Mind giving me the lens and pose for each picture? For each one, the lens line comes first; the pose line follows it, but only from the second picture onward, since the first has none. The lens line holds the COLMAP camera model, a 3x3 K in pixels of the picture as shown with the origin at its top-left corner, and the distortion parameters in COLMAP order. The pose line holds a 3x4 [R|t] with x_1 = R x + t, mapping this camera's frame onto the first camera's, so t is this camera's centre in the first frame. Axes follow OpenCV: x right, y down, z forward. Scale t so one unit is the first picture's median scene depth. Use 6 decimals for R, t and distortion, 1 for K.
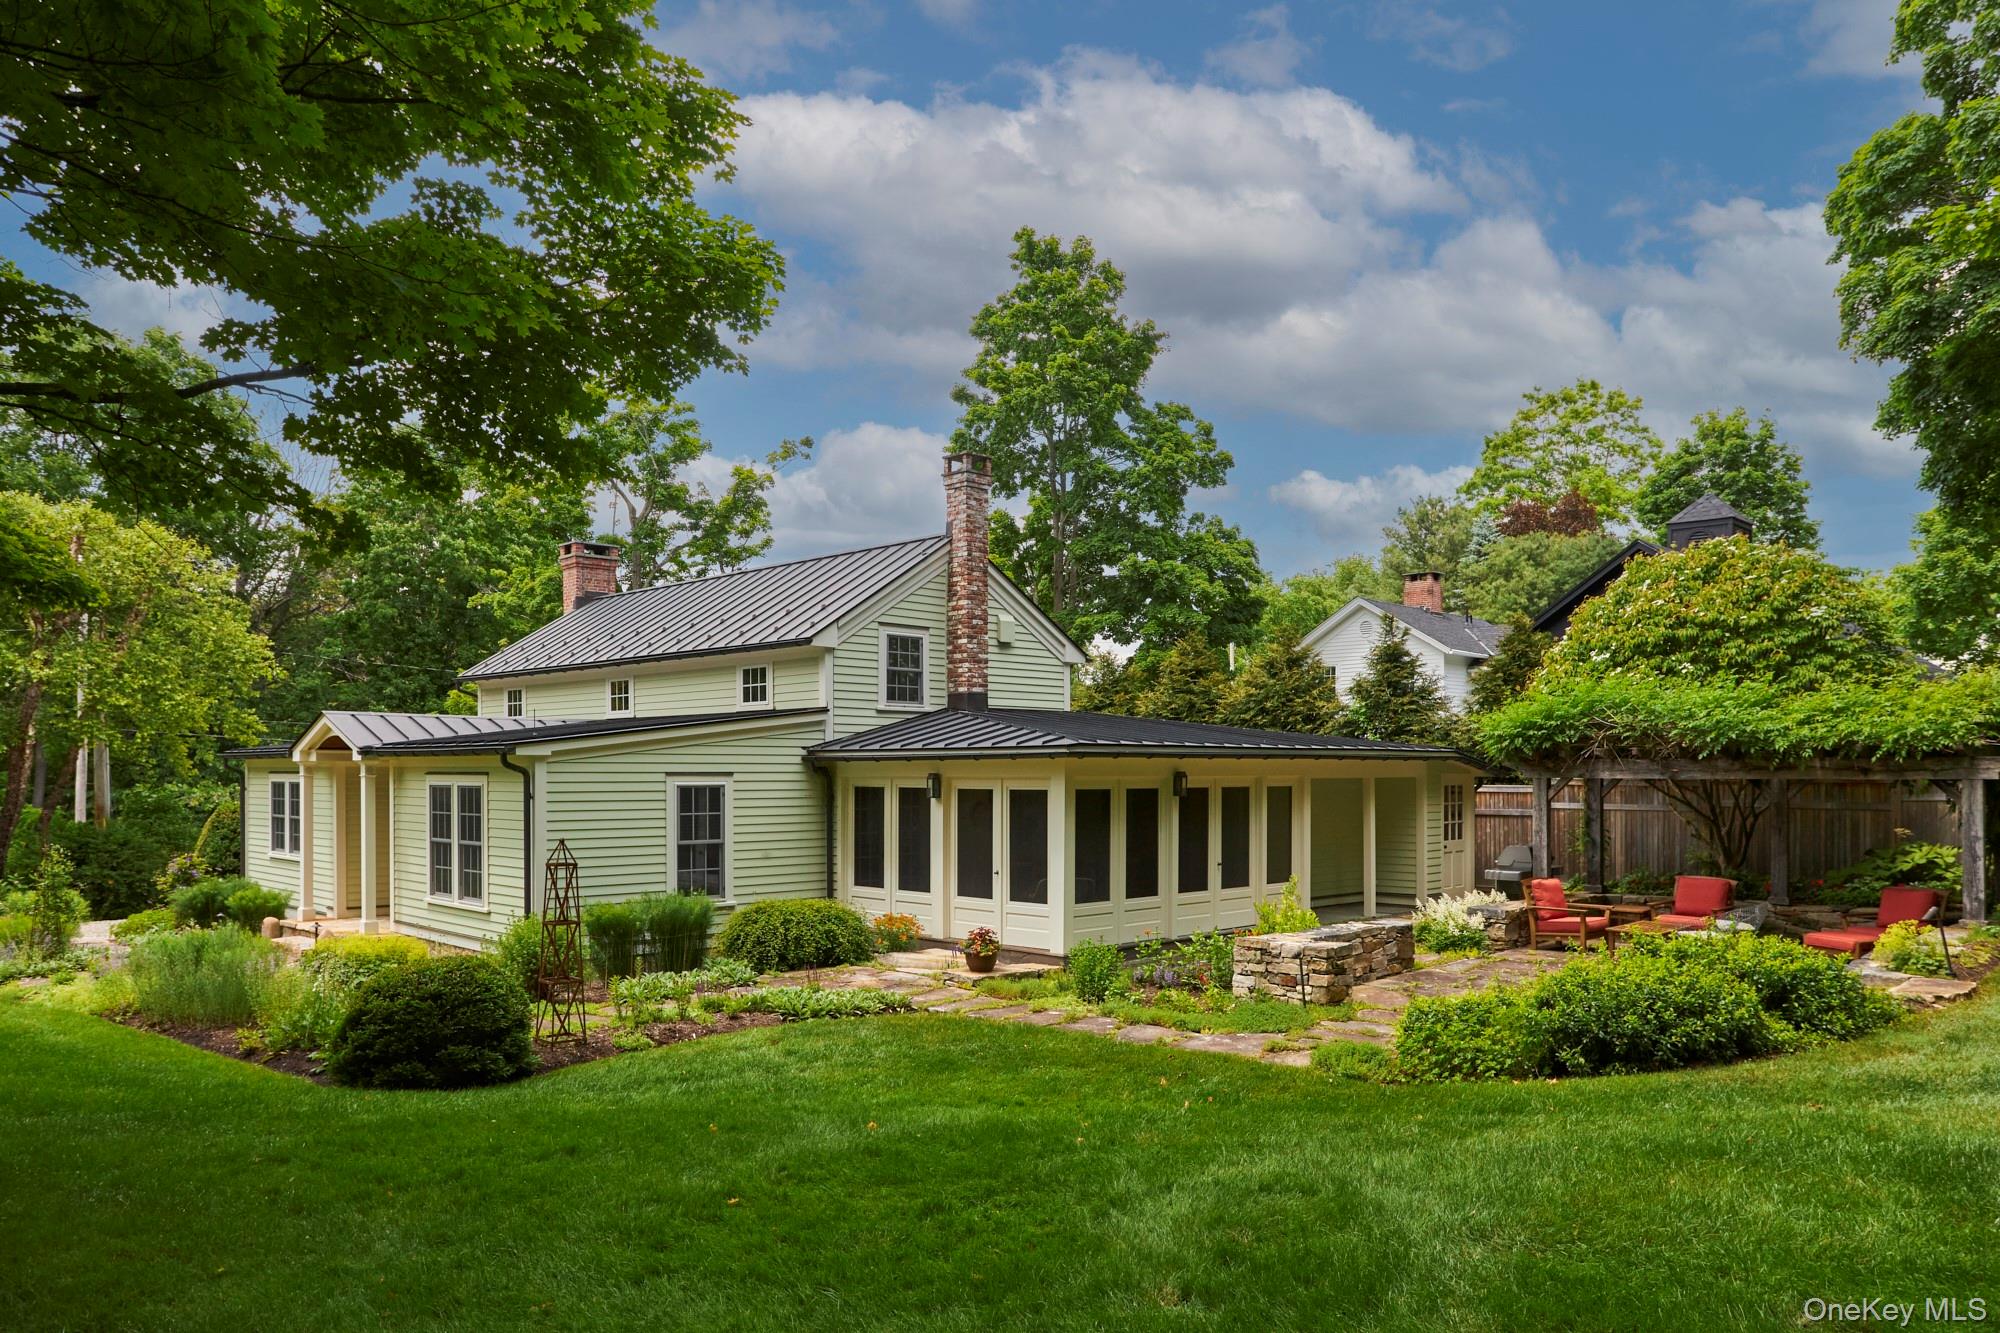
lens RADIAL K [[1408.1, 0, 1046.6], [0, 1408.1, 782.9], [0, 0, 1]] dist [0.007287, 0.001278]
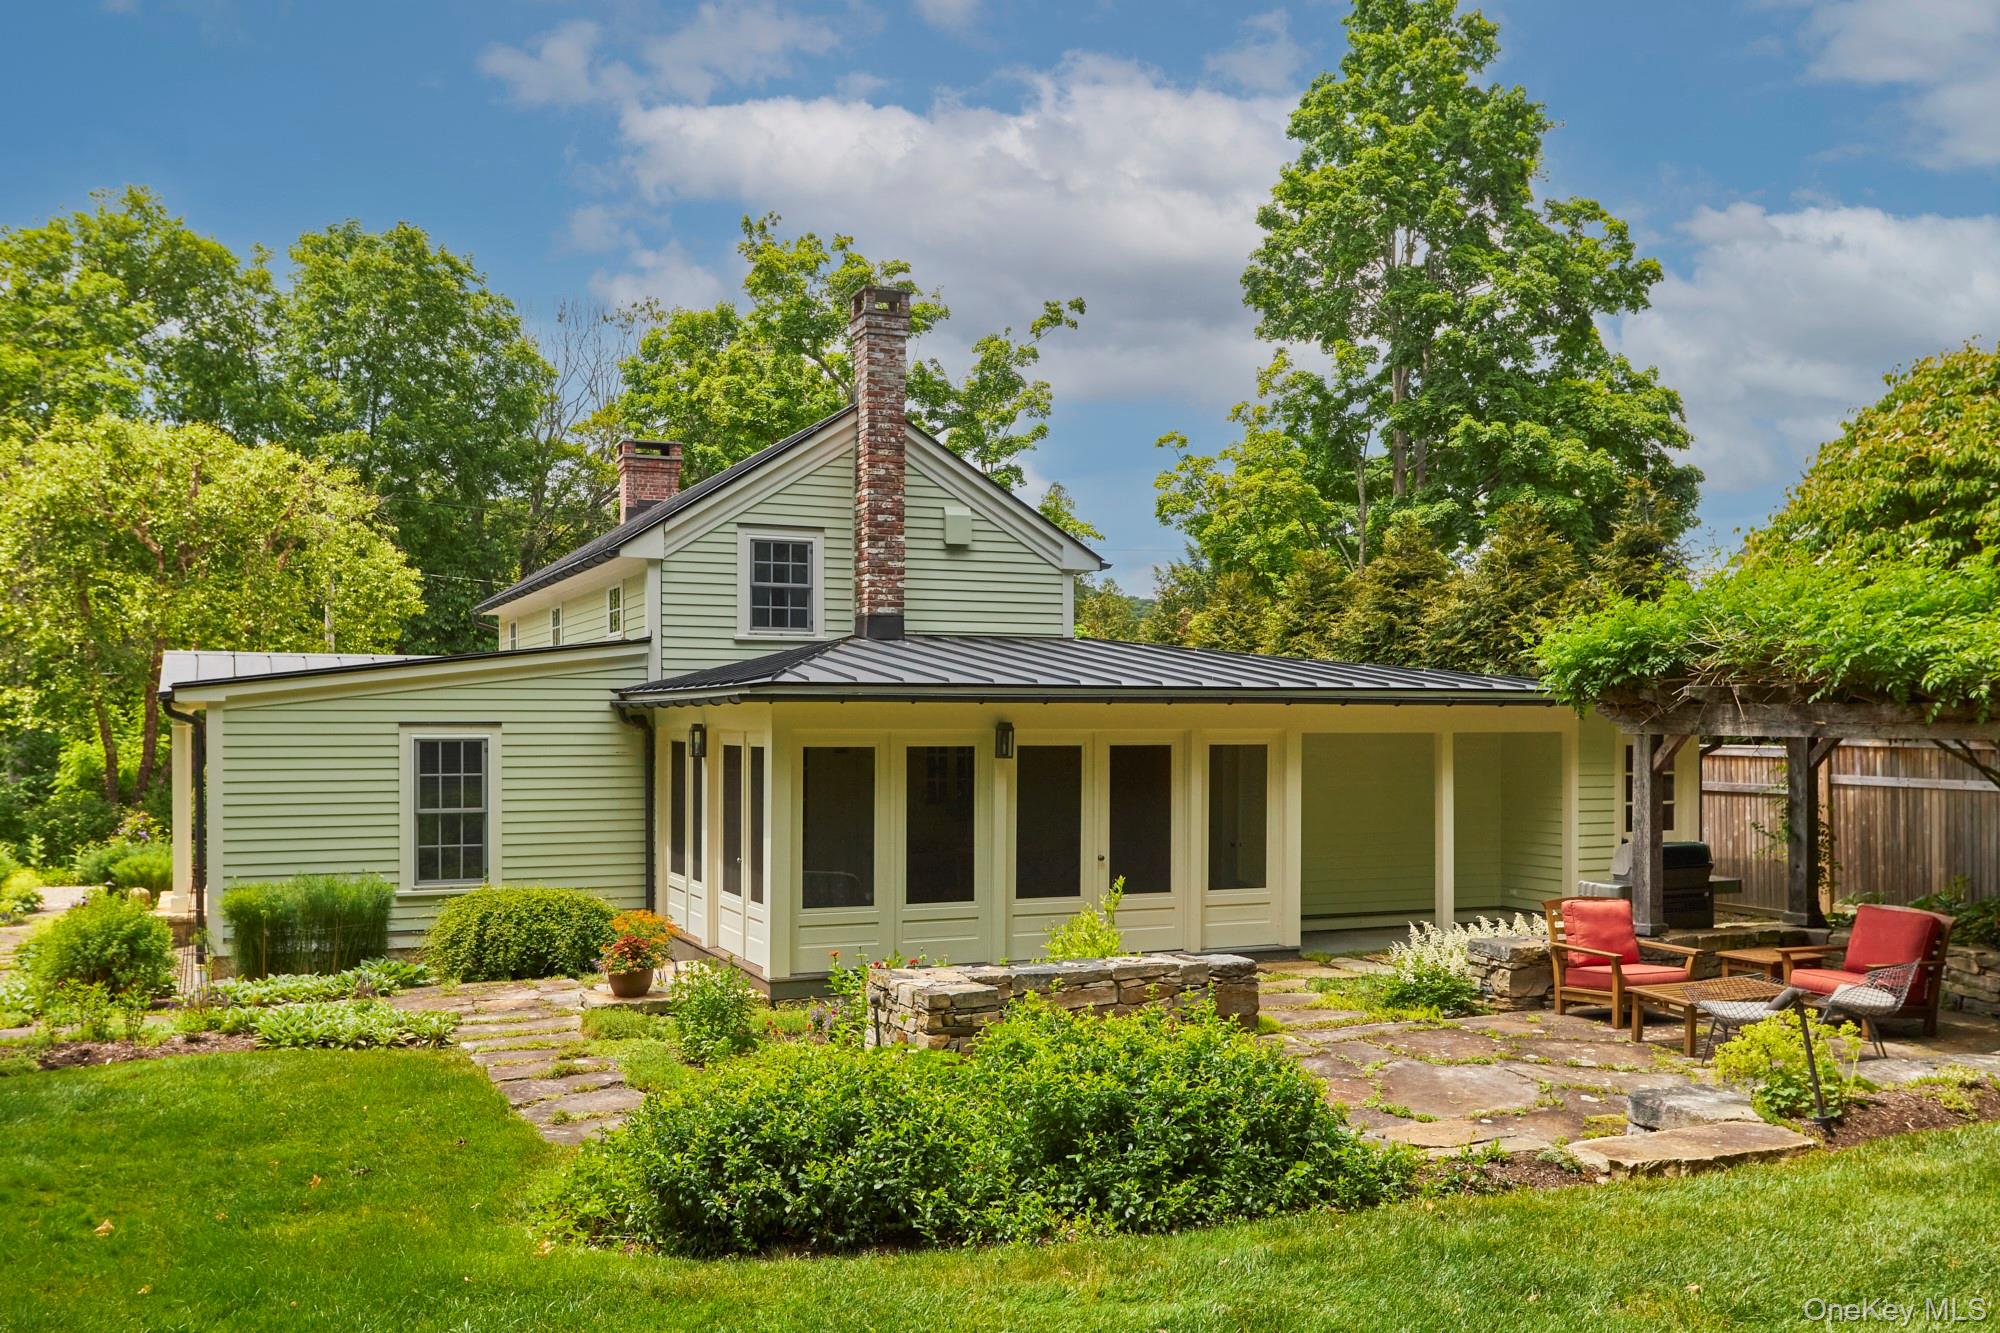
lens RADIAL K [[1775.1, 0, 1006.4], [0, 1775.1, 745.7], [0, 0, 1]] dist [-0.042121, 0.092443]
pose [[0.924806, 0.006925, -0.380377, 0.364596], [-0.005070, 0.999970, 0.005880, -0.001515], [0.380406, -0.003509, 0.924813, 0.173230]]
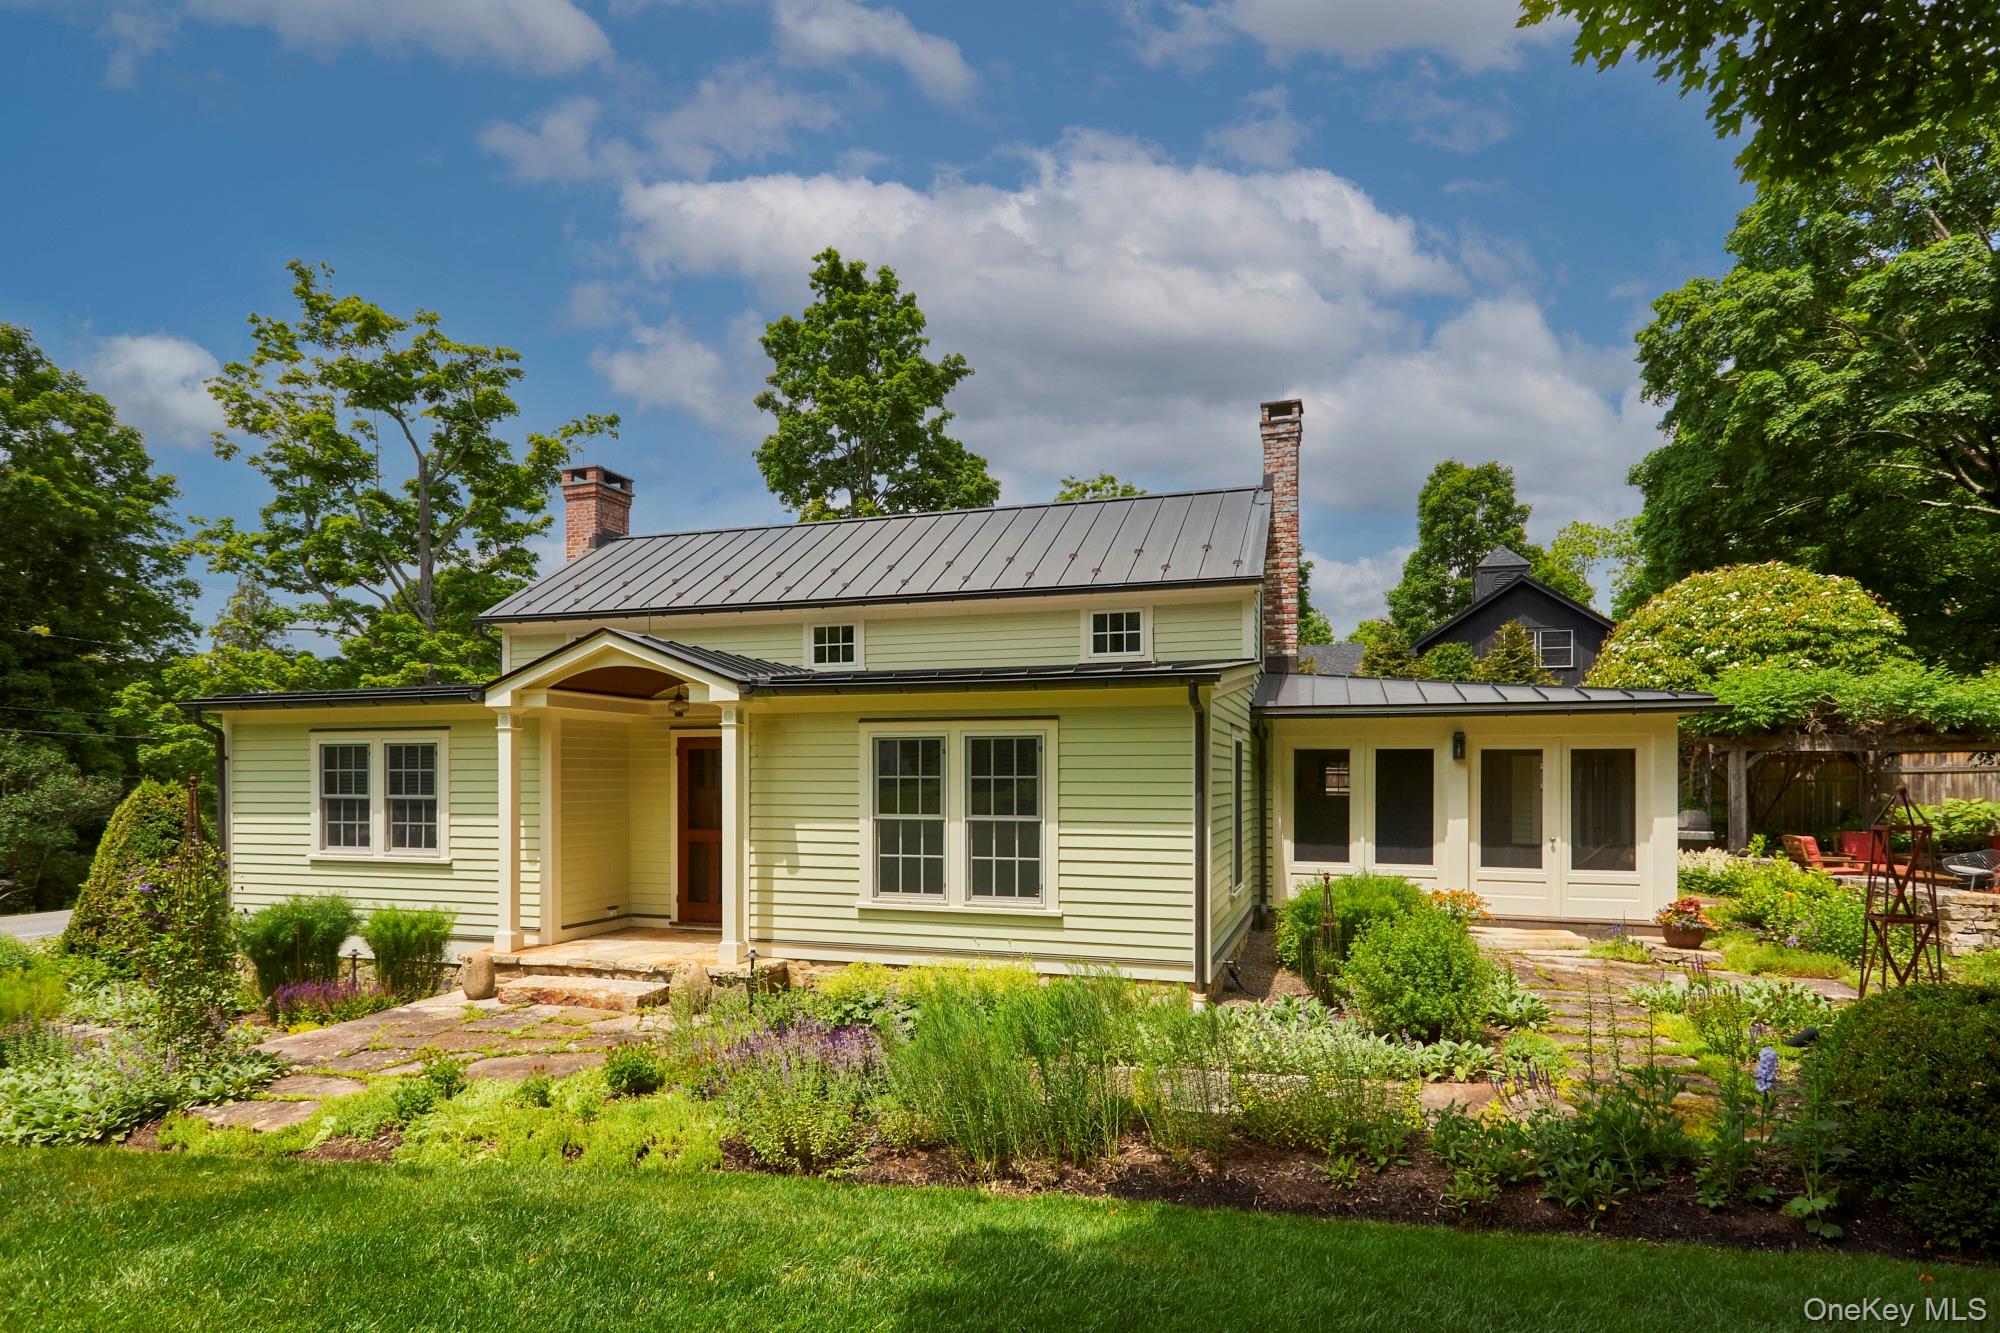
lens RADIAL K [[1085.7, 0, 999.6], [0, 1085.7, 787.5], [0, 0, 1]] dist [0.007490, 0.002083]
pose [[0.894006, -0.000830, 0.448054, -0.571685], [0.000463, 0.999999, 0.000929, 0.024268], [-0.448055, -0.000623, 0.894006, 0.443319]]
